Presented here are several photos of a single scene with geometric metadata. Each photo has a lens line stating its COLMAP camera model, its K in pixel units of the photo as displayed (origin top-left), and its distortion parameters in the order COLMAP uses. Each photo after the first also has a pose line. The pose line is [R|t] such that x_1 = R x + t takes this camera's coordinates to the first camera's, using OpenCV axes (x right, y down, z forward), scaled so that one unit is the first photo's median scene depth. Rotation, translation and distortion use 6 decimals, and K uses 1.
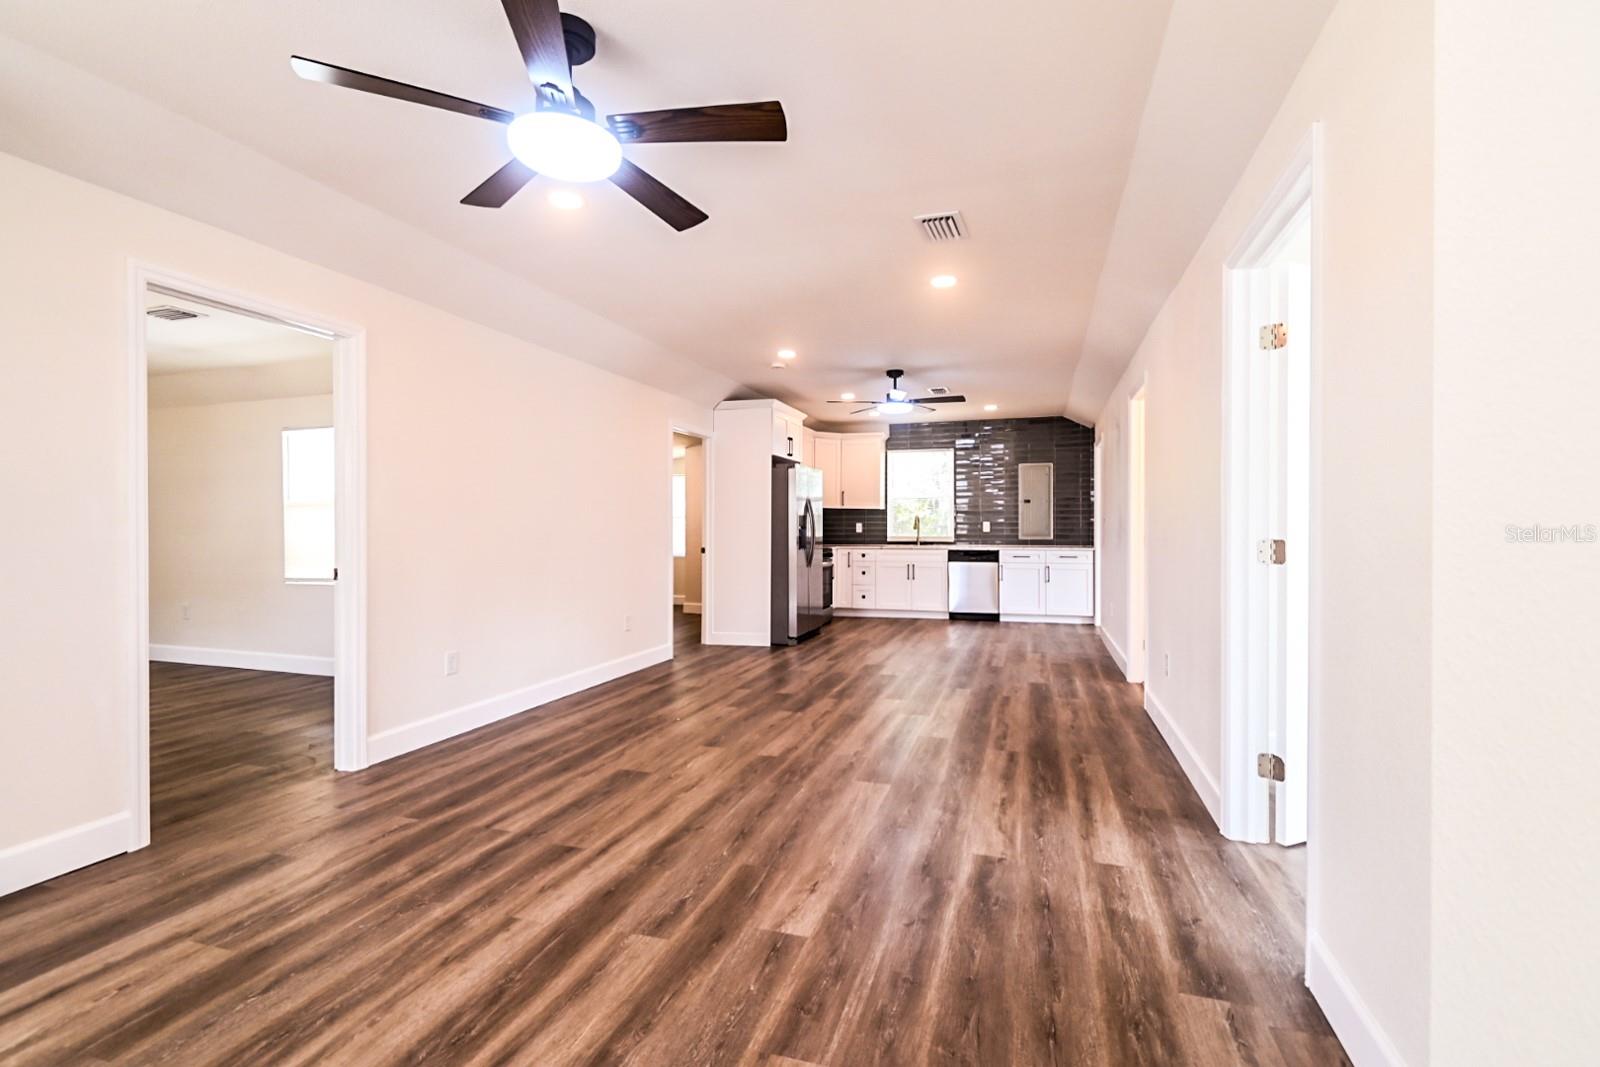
lens RADIAL K [[716.4, 0, 855.3], [0, 716.4, 523.9], [0, 0, 1]] dist [0.000916, -0.001153]
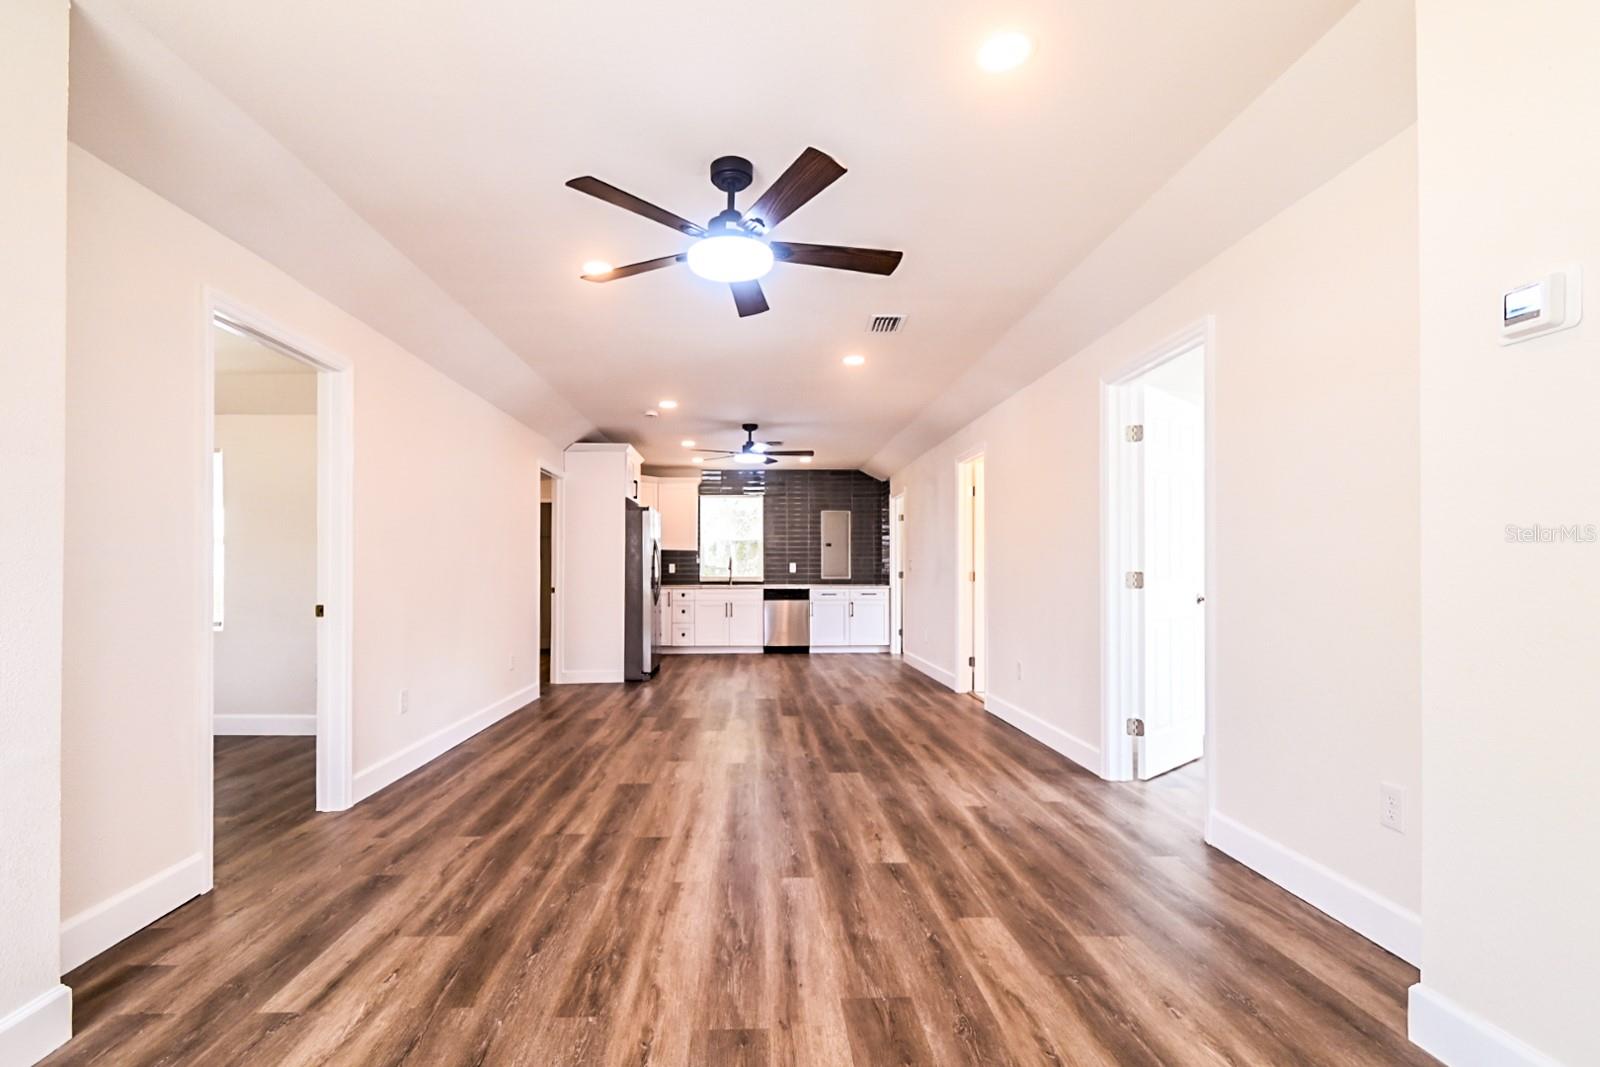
lens RADIAL K [[727.1, 0, 800.0], [0, 727.1, 559.1], [0, 0, 1]] dist [-0.000078, -0.000509]
pose [[0.948280, 0.004051, 0.317408, -0.205886], [-0.000287, 0.999929, -0.011902, 0.005471], [-0.317434, 0.011195, 0.948214, -0.072957]]
